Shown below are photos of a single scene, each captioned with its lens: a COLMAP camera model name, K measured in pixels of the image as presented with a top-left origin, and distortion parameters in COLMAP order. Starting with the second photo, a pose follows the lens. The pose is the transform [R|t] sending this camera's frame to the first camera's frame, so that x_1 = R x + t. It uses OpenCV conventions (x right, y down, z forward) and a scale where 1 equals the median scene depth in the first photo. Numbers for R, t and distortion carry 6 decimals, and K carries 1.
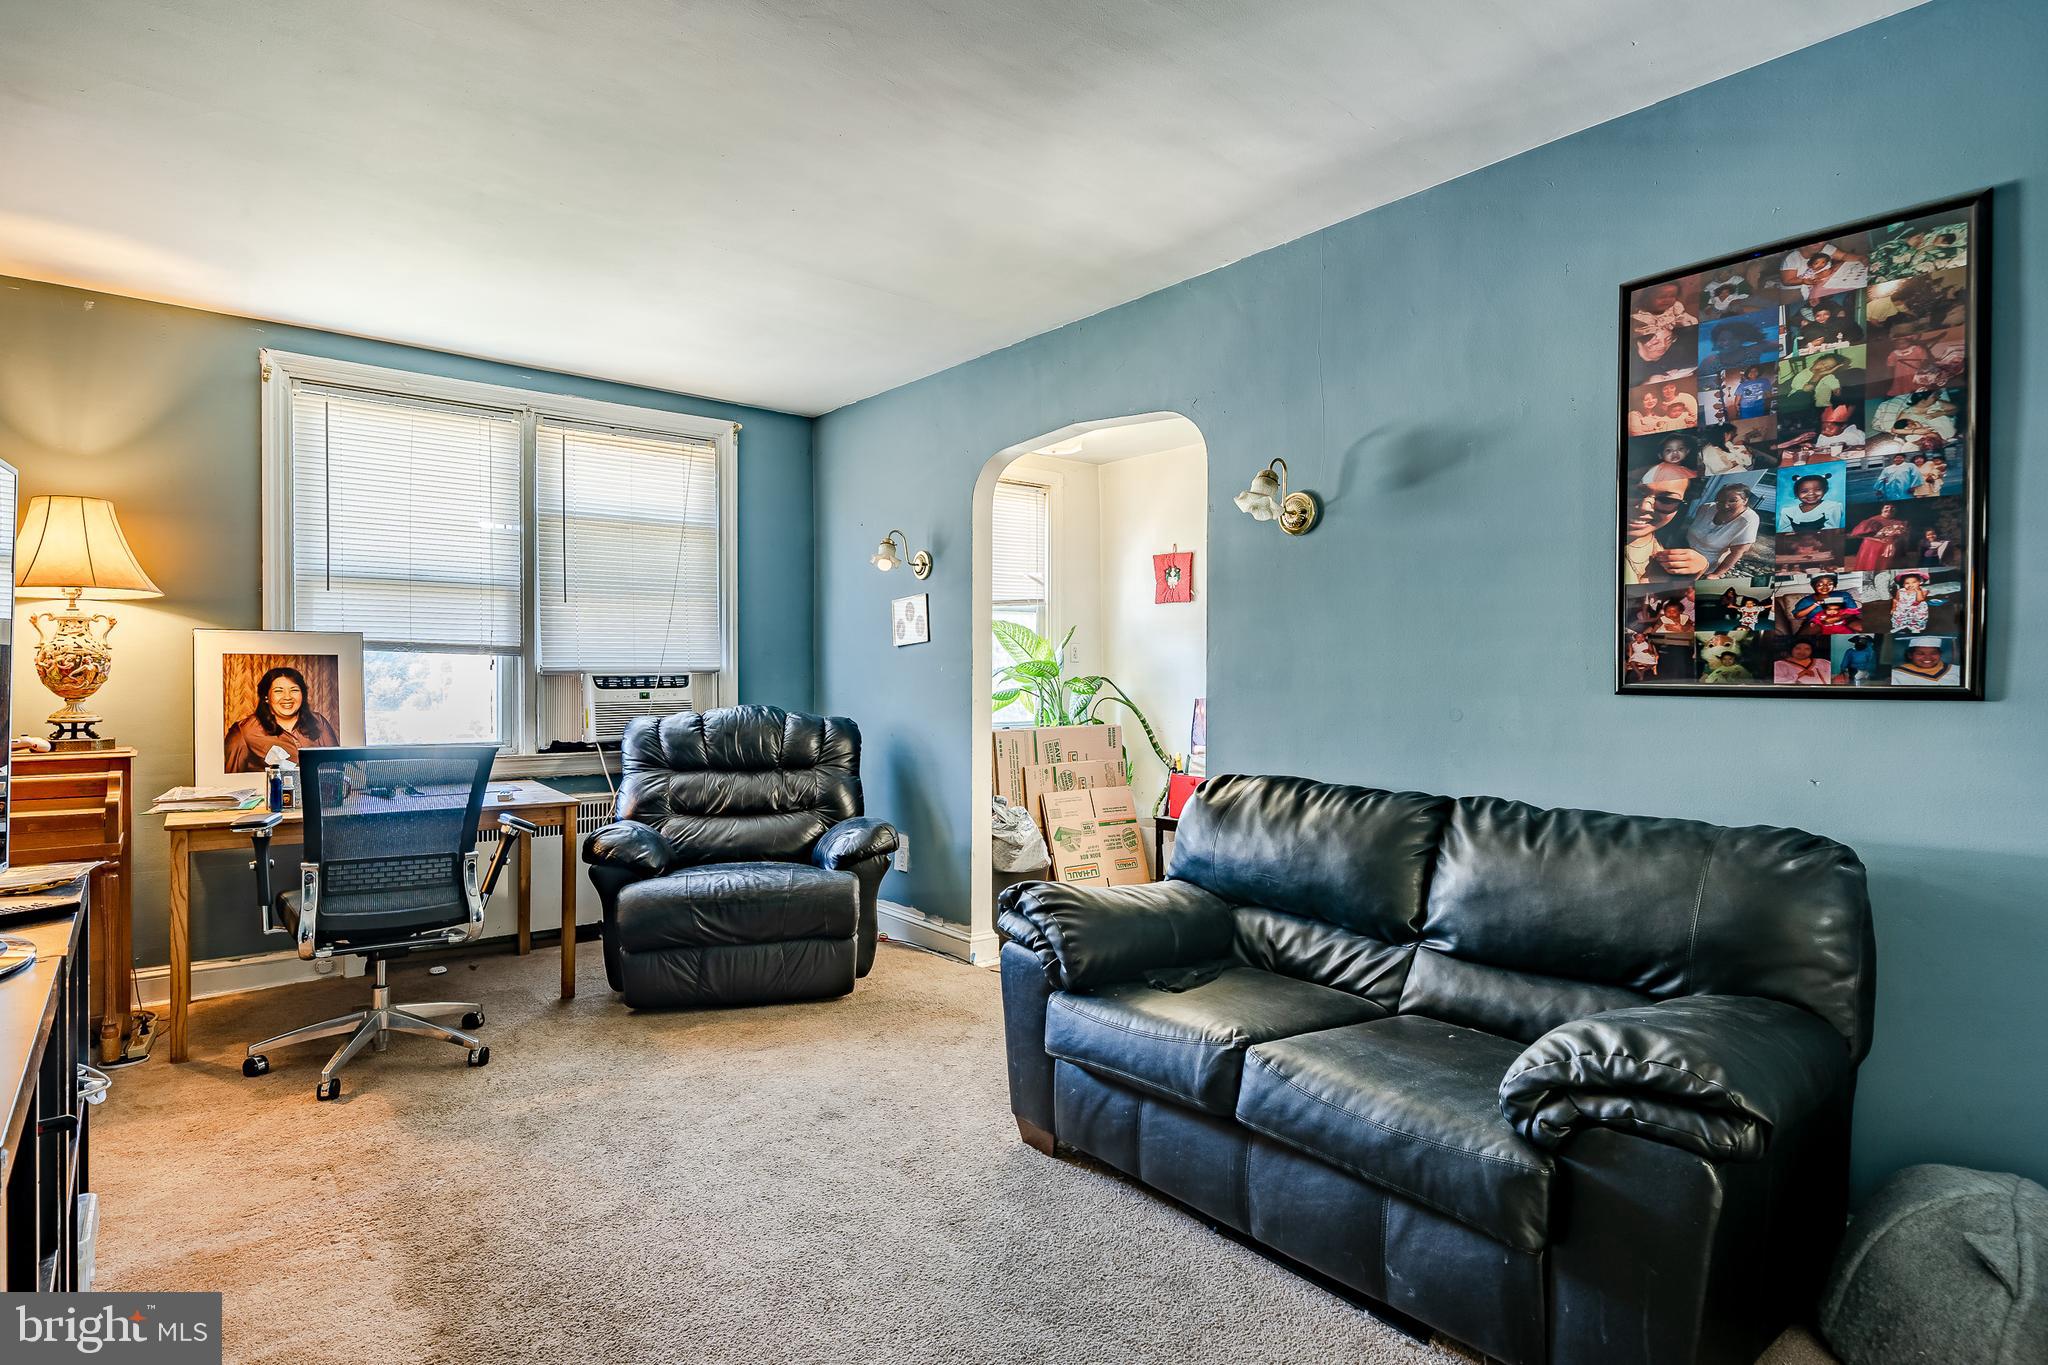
lens RADIAL K [[1080.7, 0, 1015.6], [0, 1080.7, 679.8], [0, 0, 1]] dist [0.000362, -0.001743]
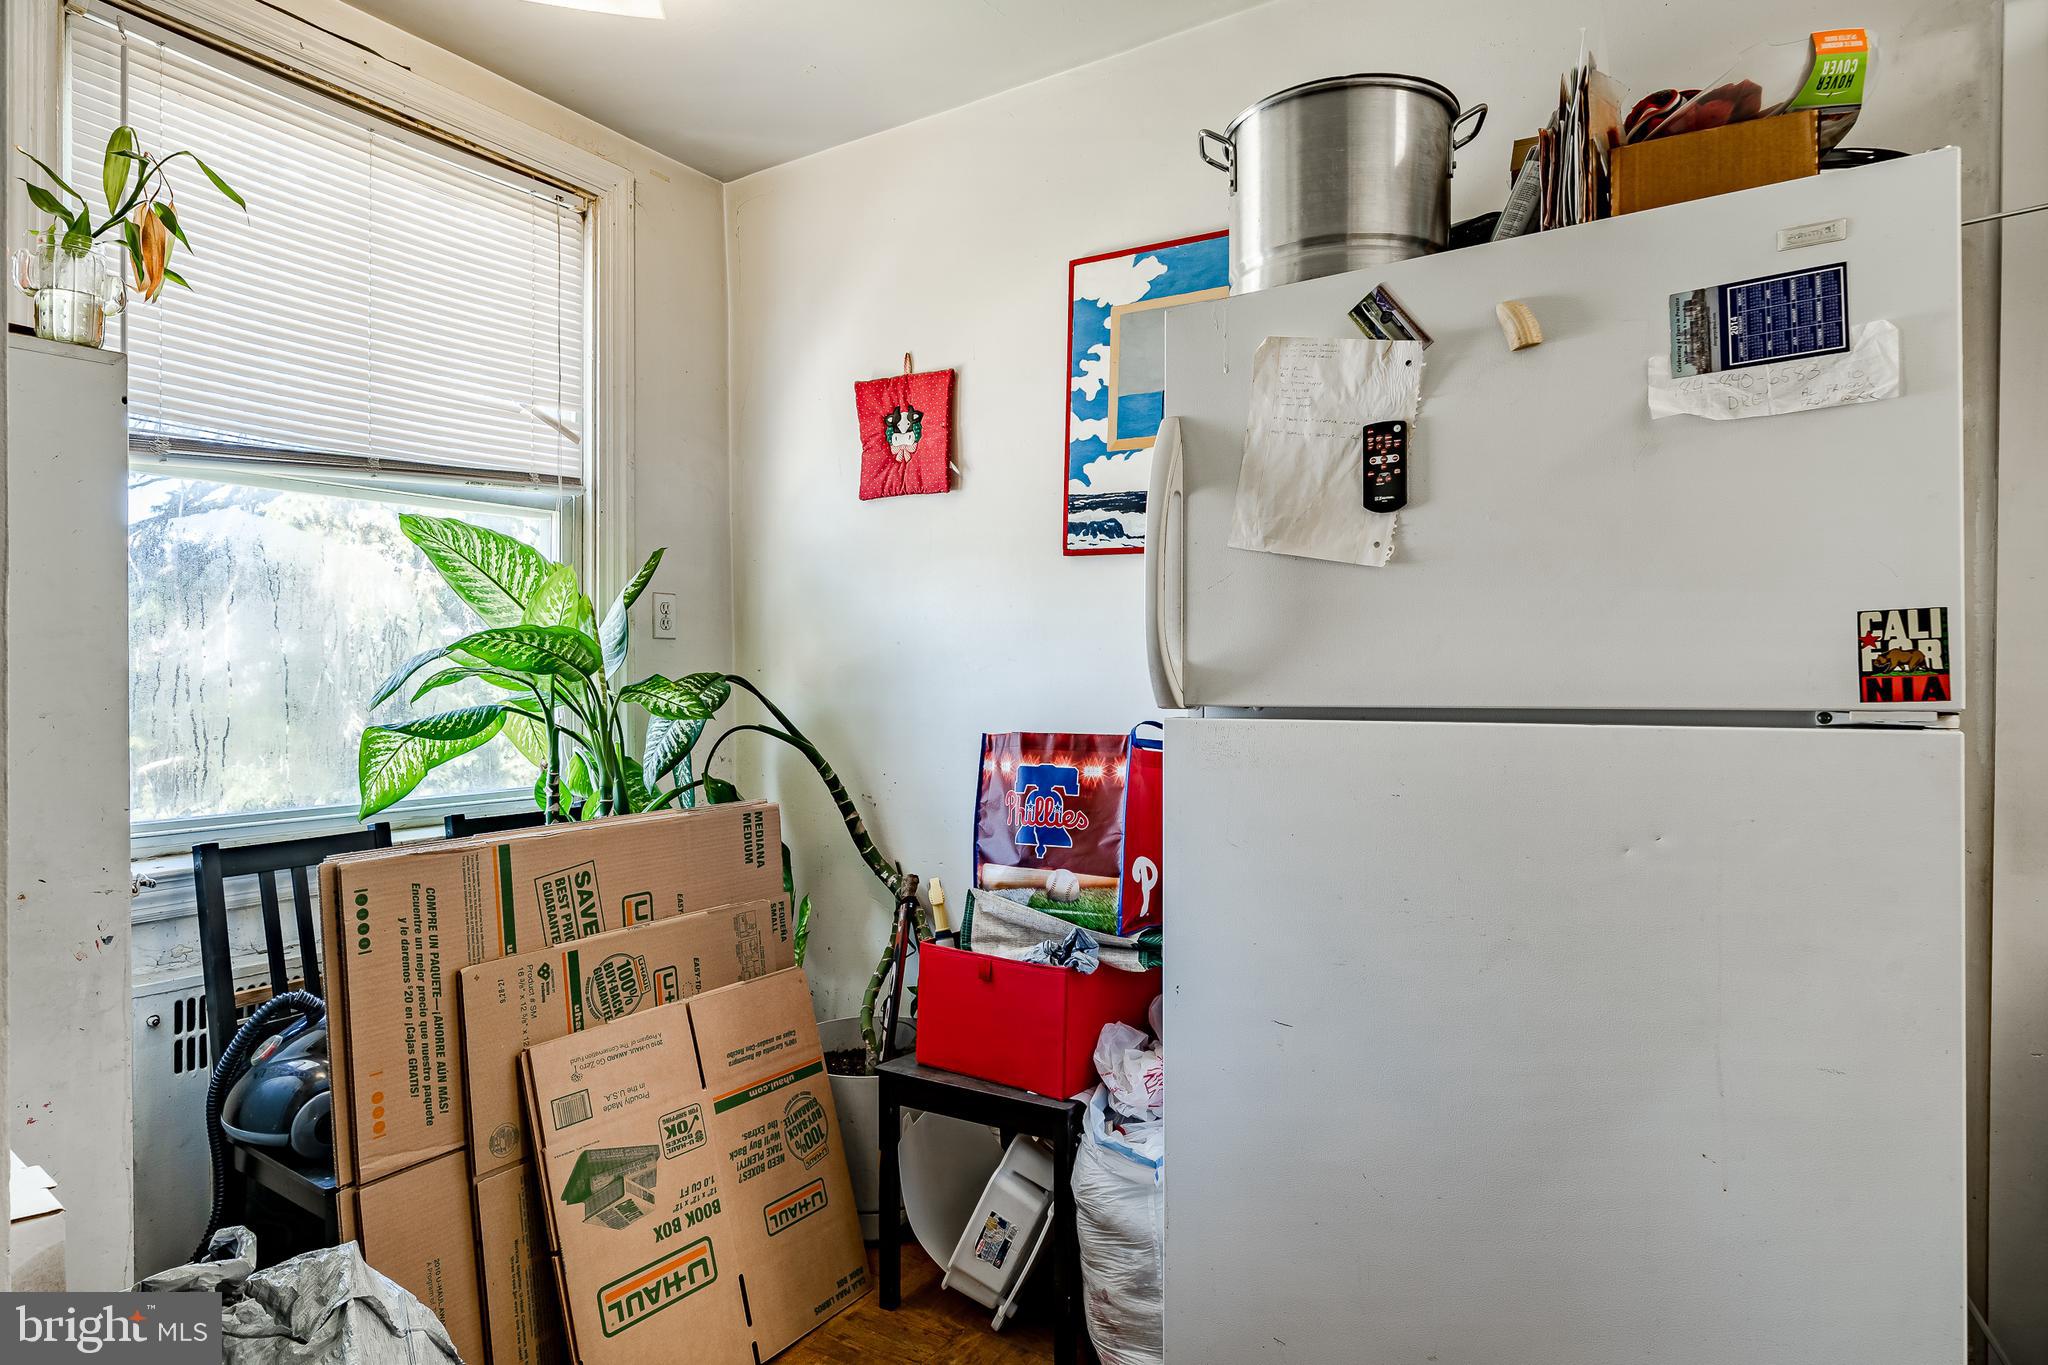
lens RADIAL K [[1149.7, 0, 988.5], [0, 1149.7, 672.7], [0, 0, 1]] dist [0.000732, 0.000080]
pose [[0.959575, -0.001019, 0.281453, 0.055388], [0.002144, 0.999991, -0.003689, -0.001575], [-0.281446, 0.004143, 0.959568, 0.600572]]
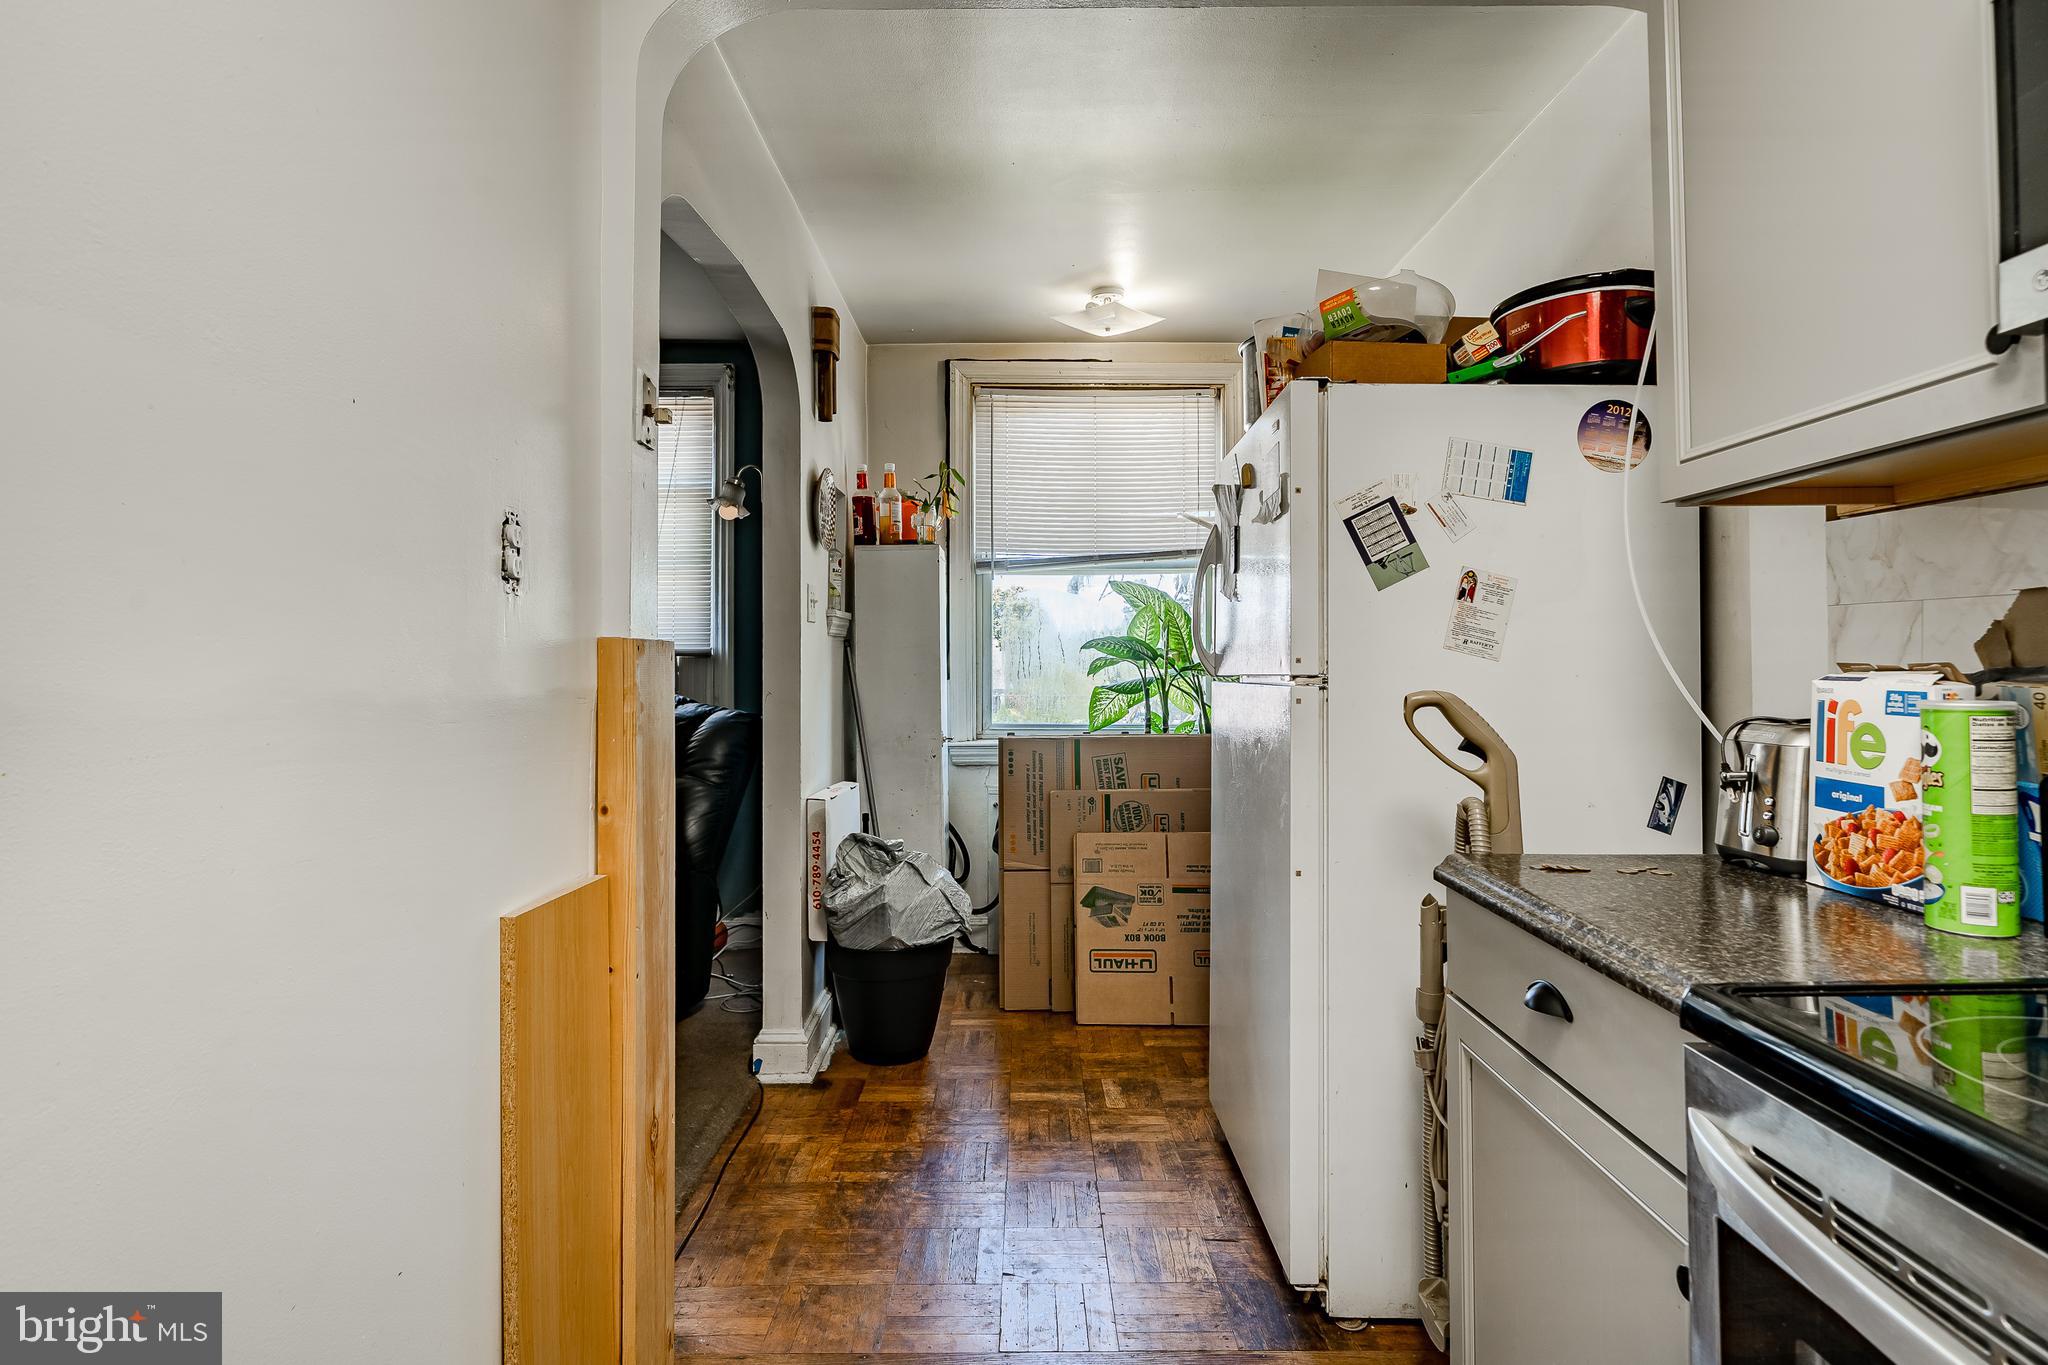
lens RADIAL K [[1080.7, 0, 1034.7], [0, 1080.7, 632.3], [0, 0, 1]] dist [0.000362, -0.001743]
pose [[0.773382, -0.019428, -0.633642, 0.404854], [-0.002122, 0.999445, -0.033234, 0.002393], [0.633937, 0.027048, 0.772912, 0.428305]]
